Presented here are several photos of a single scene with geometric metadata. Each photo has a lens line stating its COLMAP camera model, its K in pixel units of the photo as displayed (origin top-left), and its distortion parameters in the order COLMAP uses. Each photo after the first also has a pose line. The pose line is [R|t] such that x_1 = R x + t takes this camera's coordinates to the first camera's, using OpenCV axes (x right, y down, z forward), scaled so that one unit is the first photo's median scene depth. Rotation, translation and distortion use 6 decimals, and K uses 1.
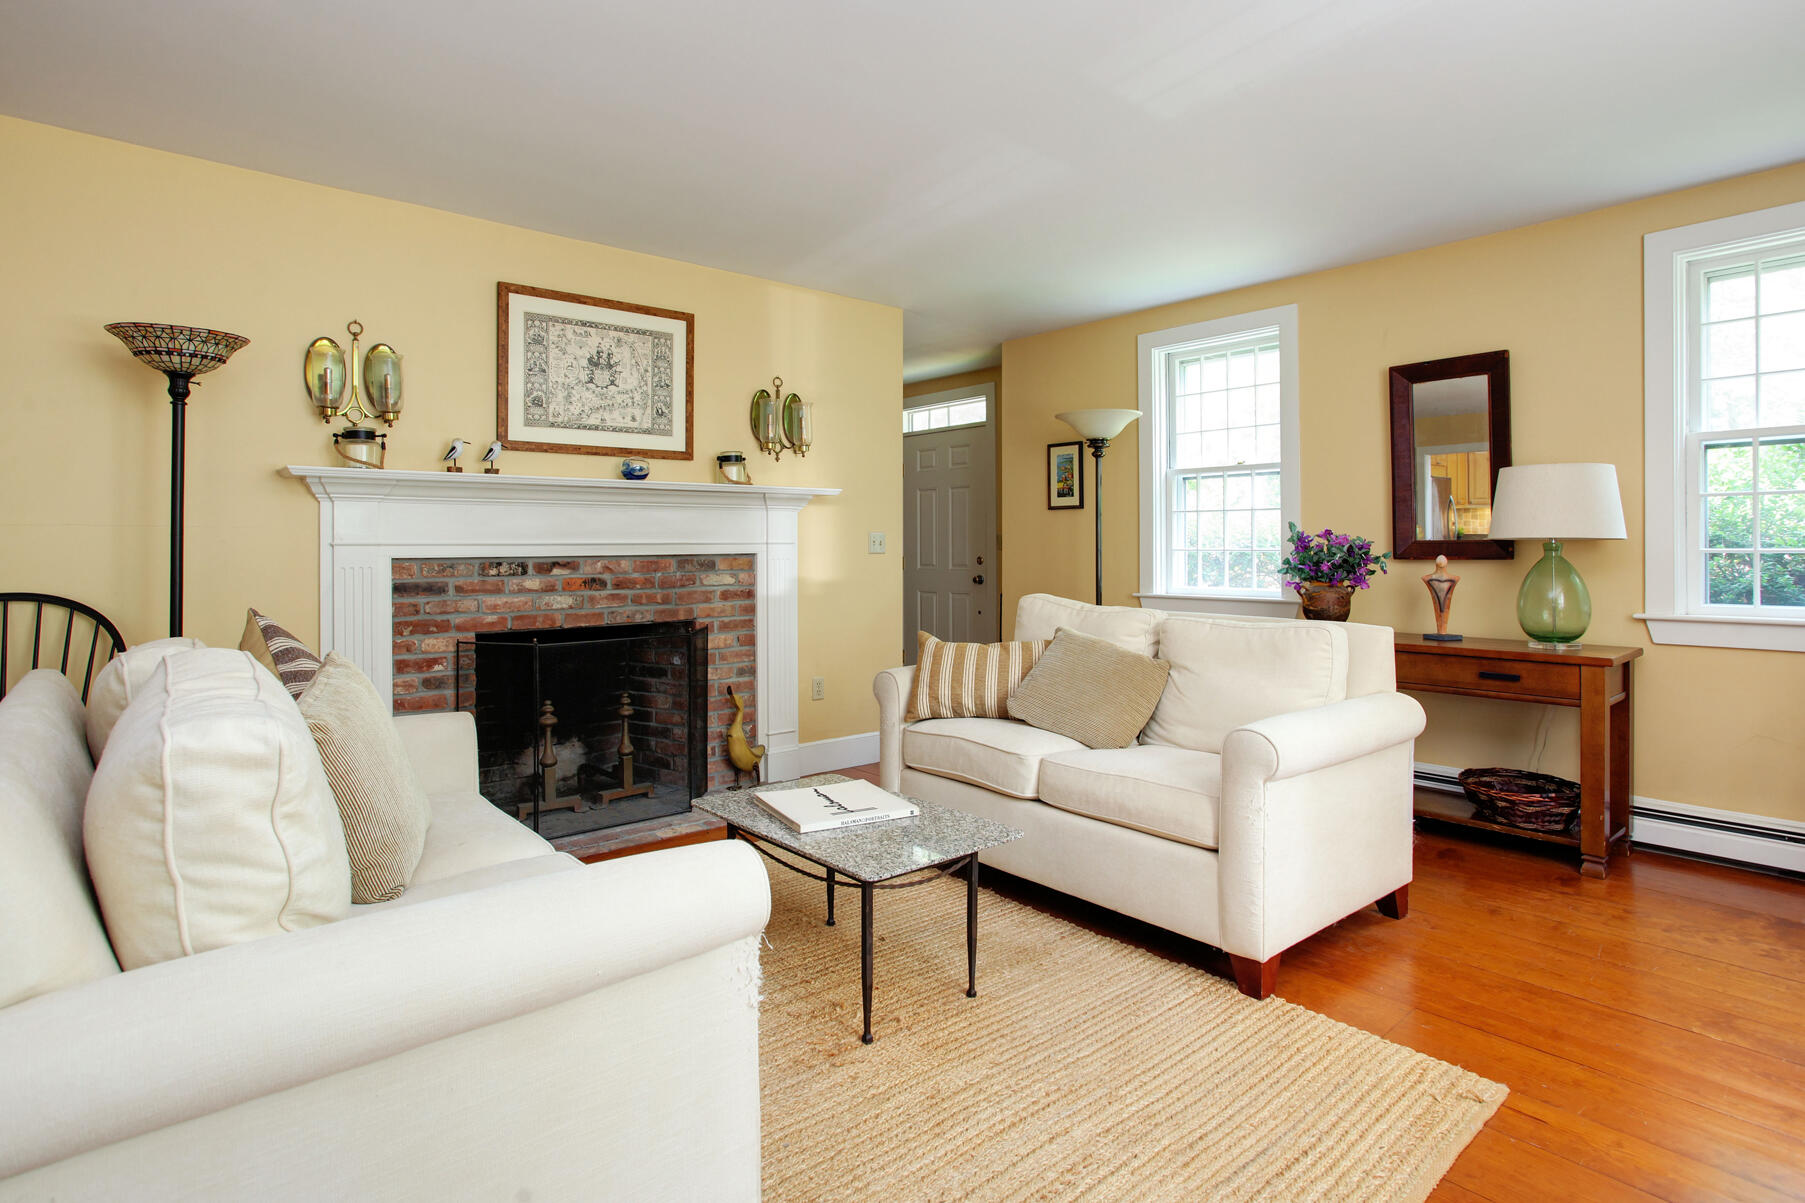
lens RADIAL K [[946.7, 0, 920.9], [0, 946.7, 534.1], [0, 0, 1]] dist [-0.034290, 0.015757]
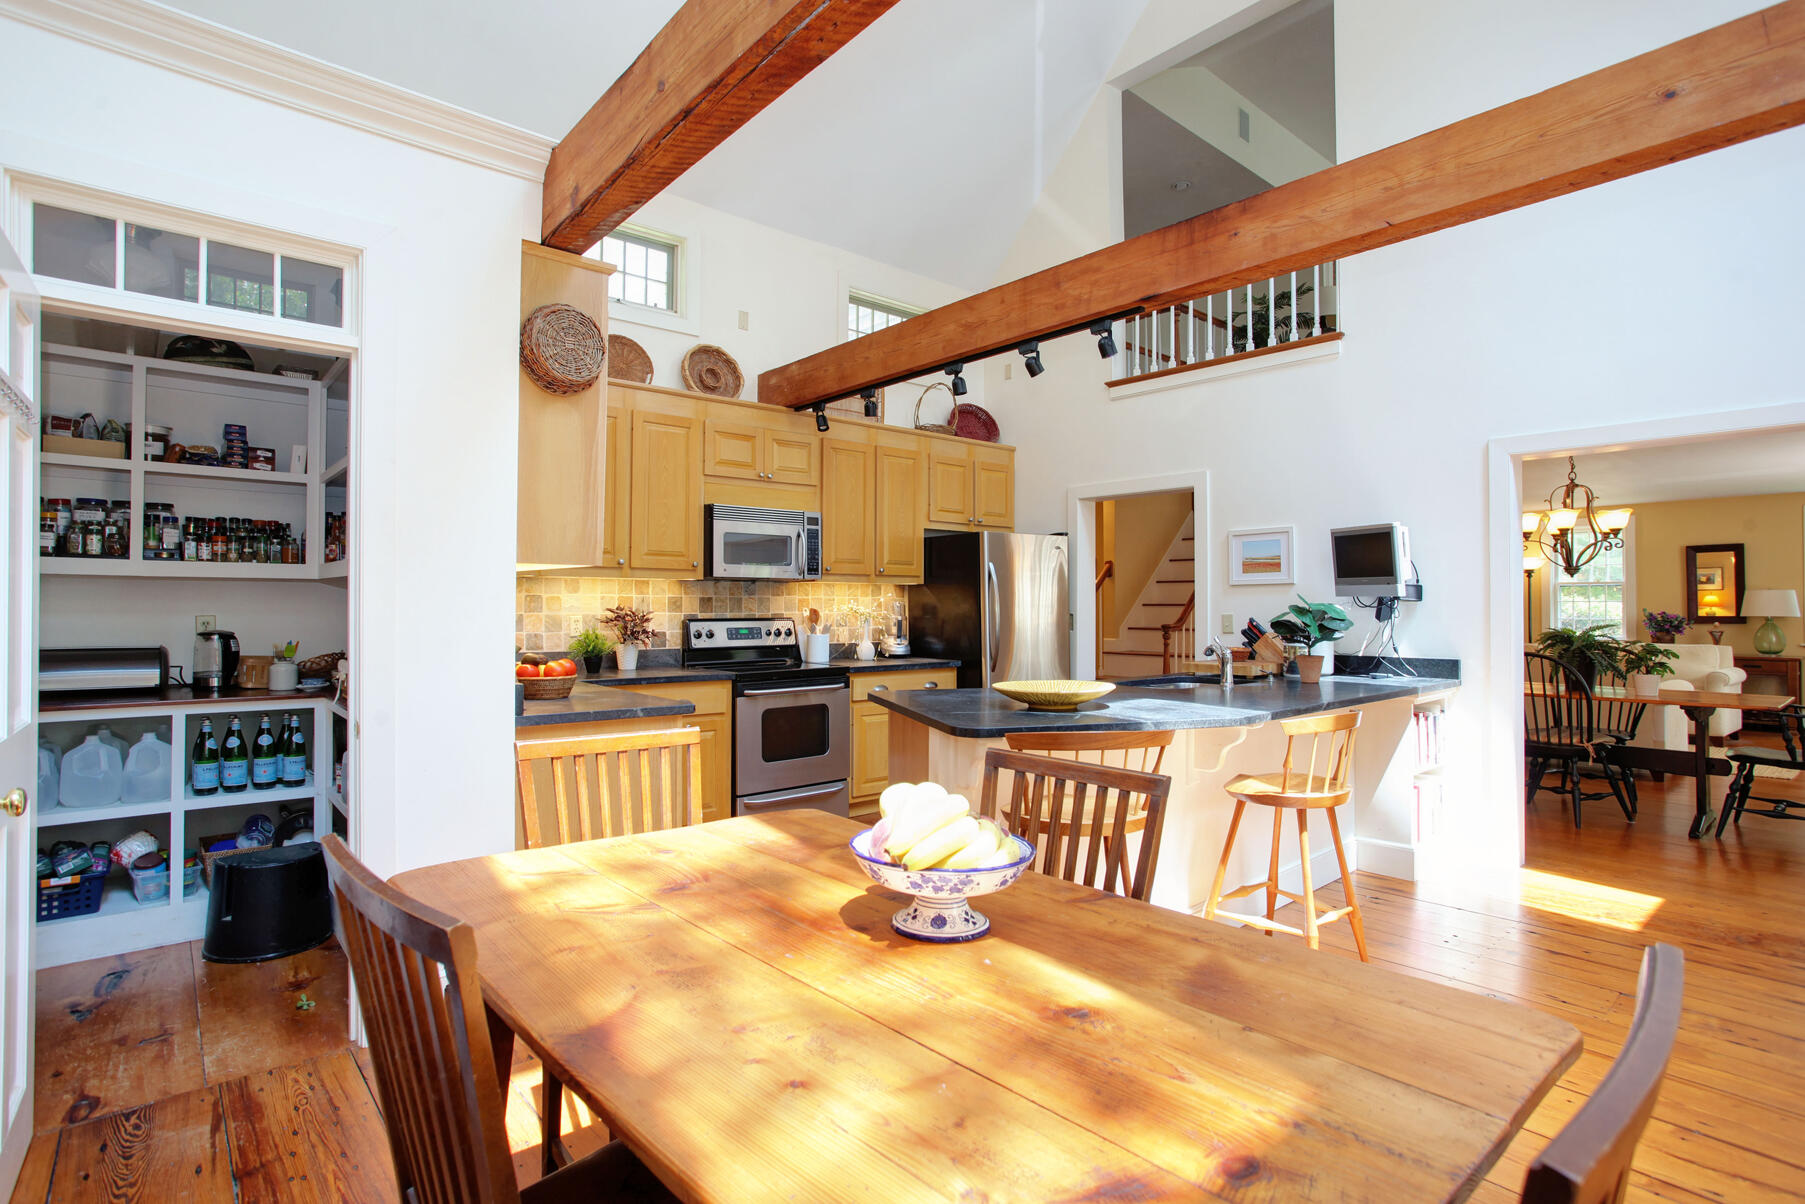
lens RADIAL K [[946.7, 0, 891.3], [0, 946.7, 607.6], [0, 0, 1]] dist [-0.034290, 0.015757]
pose [[0.999803, -0.004255, 0.019373, -1.785012], [0.004233, 0.999990, 0.001164, -0.030952], [-0.019378, -0.001082, 0.999812, -1.530549]]
